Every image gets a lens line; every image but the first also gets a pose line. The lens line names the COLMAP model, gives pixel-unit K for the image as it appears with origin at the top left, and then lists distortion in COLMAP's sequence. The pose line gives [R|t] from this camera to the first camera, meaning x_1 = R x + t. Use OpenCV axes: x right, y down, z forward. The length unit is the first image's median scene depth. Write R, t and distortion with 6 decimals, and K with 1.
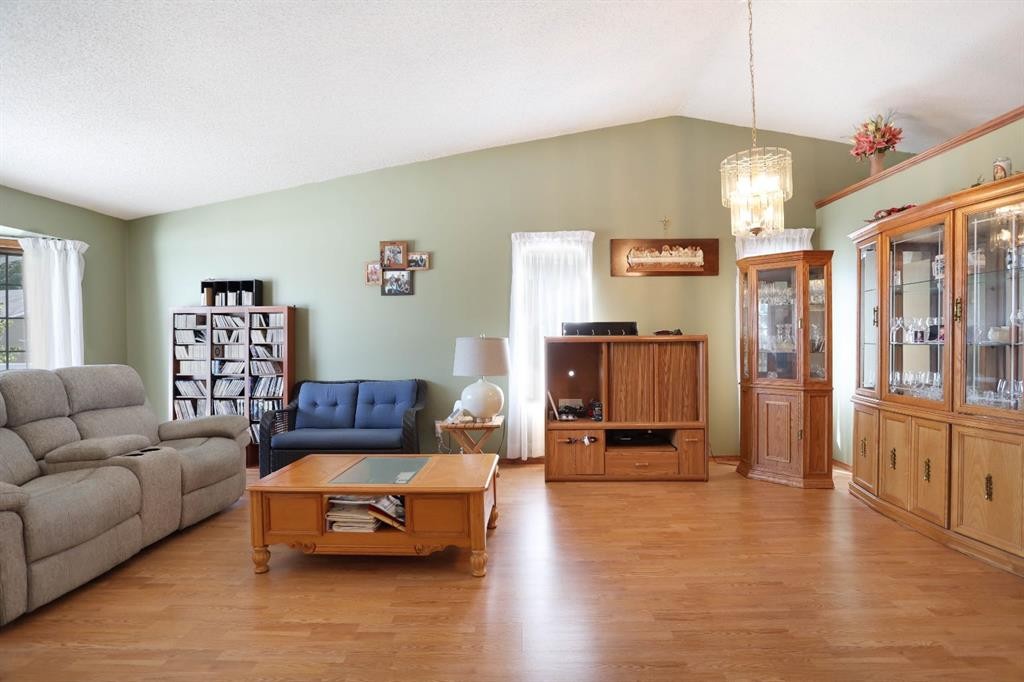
lens RADIAL K [[506.3, 0, 516.1], [0, 506.3, 337.1], [0, 0, 1]] dist [-0.066485, 0.024532]
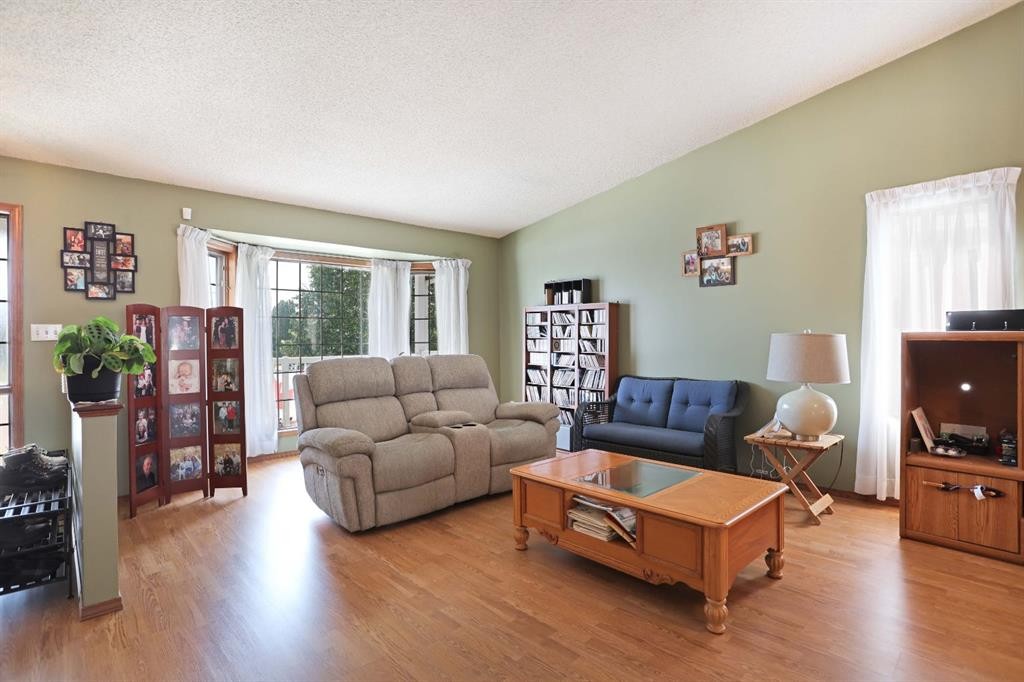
lens RADIAL K [[501.6, 0, 508.1], [0, 501.6, 336.9], [0, 0, 1]] dist [-0.069196, 0.030118]
pose [[0.705433, 0.007188, -0.708741, 0.132106], [0.001423, 0.999932, 0.011558, -0.002902], [0.708776, -0.009162, 0.705374, 0.117184]]
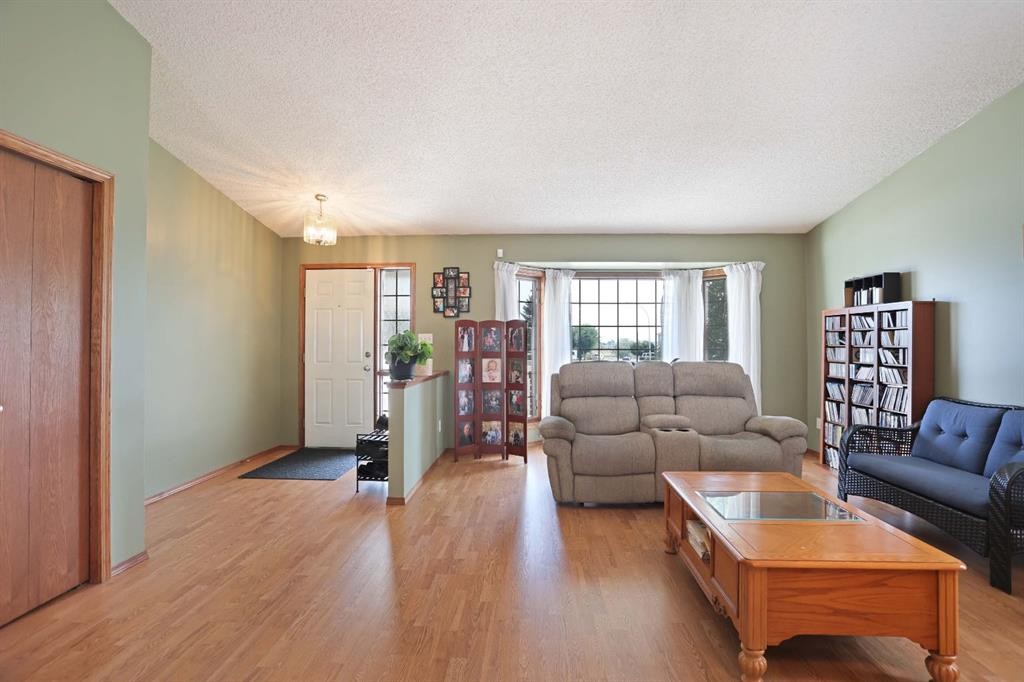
lens RADIAL K [[501.6, 0, 508.1], [0, 501.6, 336.9], [0, 0, 1]] dist [-0.069196, 0.030118]
pose [[-0.028269, -0.000976, -0.999600, 0.338669], [0.002493, 0.999996, -0.001047, -0.005225], [0.999597, -0.002521, -0.028266, 0.372443]]
